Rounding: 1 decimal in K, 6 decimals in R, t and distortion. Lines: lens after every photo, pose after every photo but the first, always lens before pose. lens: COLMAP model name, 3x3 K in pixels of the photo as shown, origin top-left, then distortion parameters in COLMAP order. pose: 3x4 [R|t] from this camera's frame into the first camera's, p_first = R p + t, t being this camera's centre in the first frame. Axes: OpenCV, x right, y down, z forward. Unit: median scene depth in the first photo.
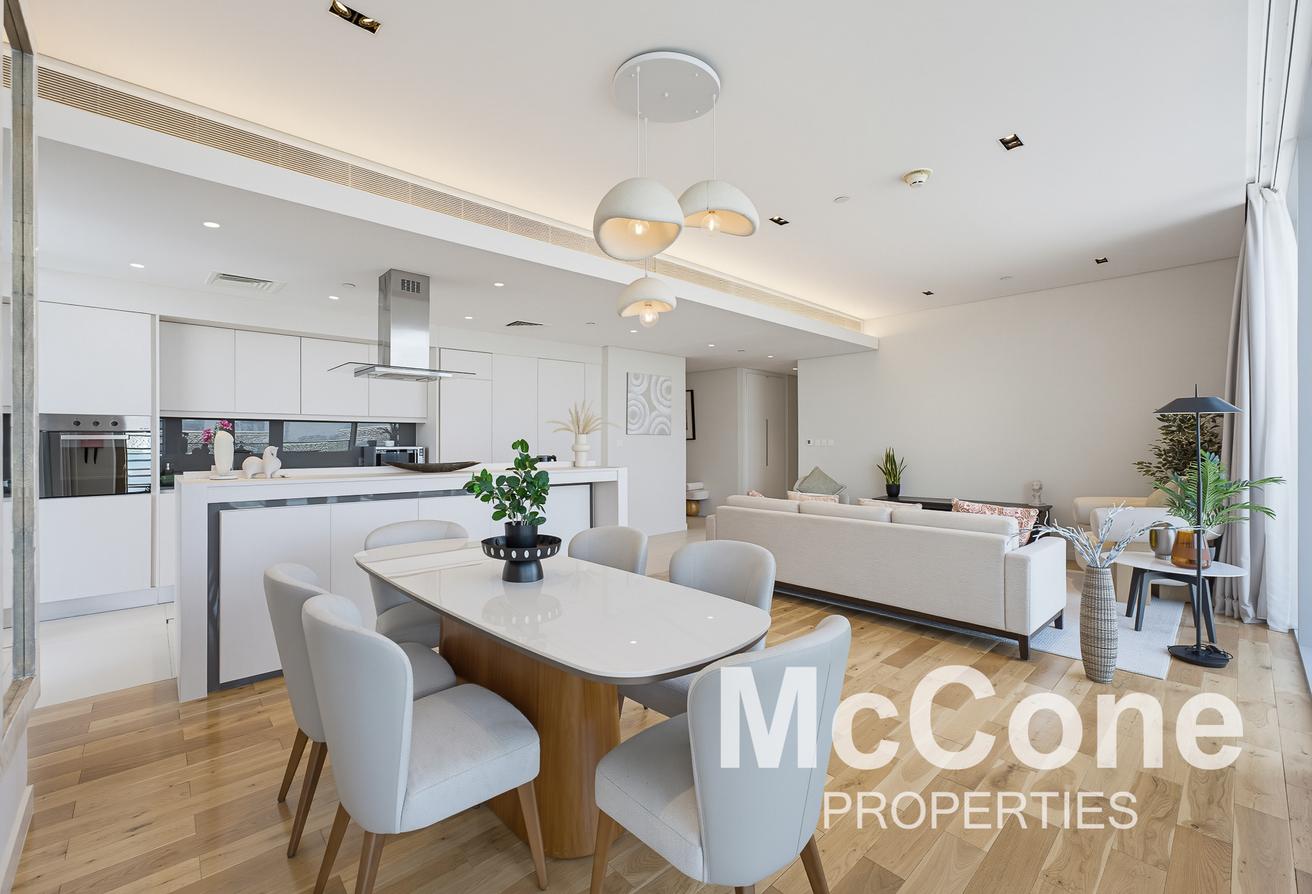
lens RADIAL K [[542.4, 0, 650.5], [0, 542.4, 439.8], [0, 0, 1]] dist [-0.001001, 0.000026]
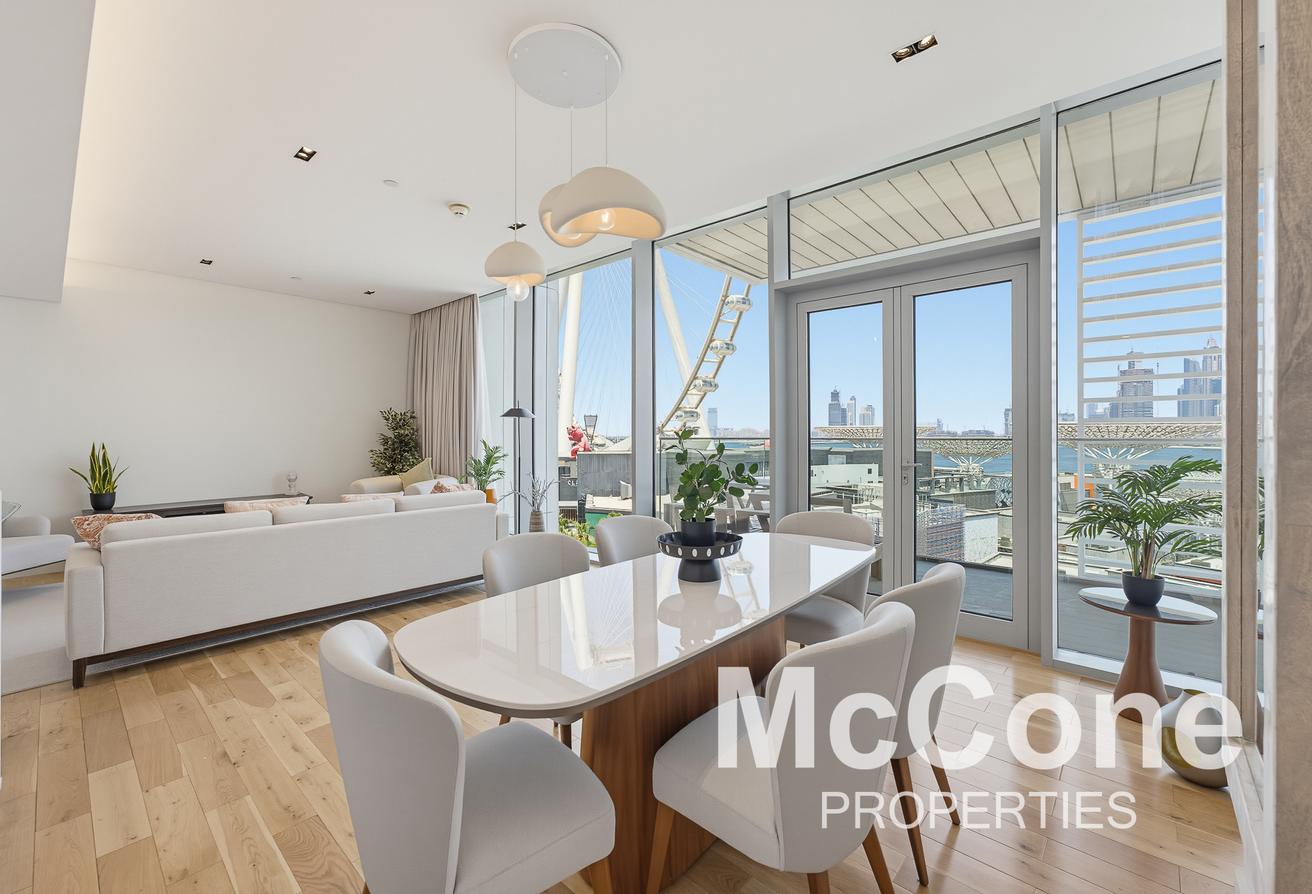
lens RADIAL K [[542.4, 0, 650.5], [0, 542.4, 439.8], [0, 0, 1]] dist [-0.001001, 0.000026]
pose [[-0.086555, -0.005144, 0.996234, -0.390650], [-0.004715, 0.999978, 0.004754, 0.004867], [-0.996236, -0.004286, -0.086578, 0.379020]]
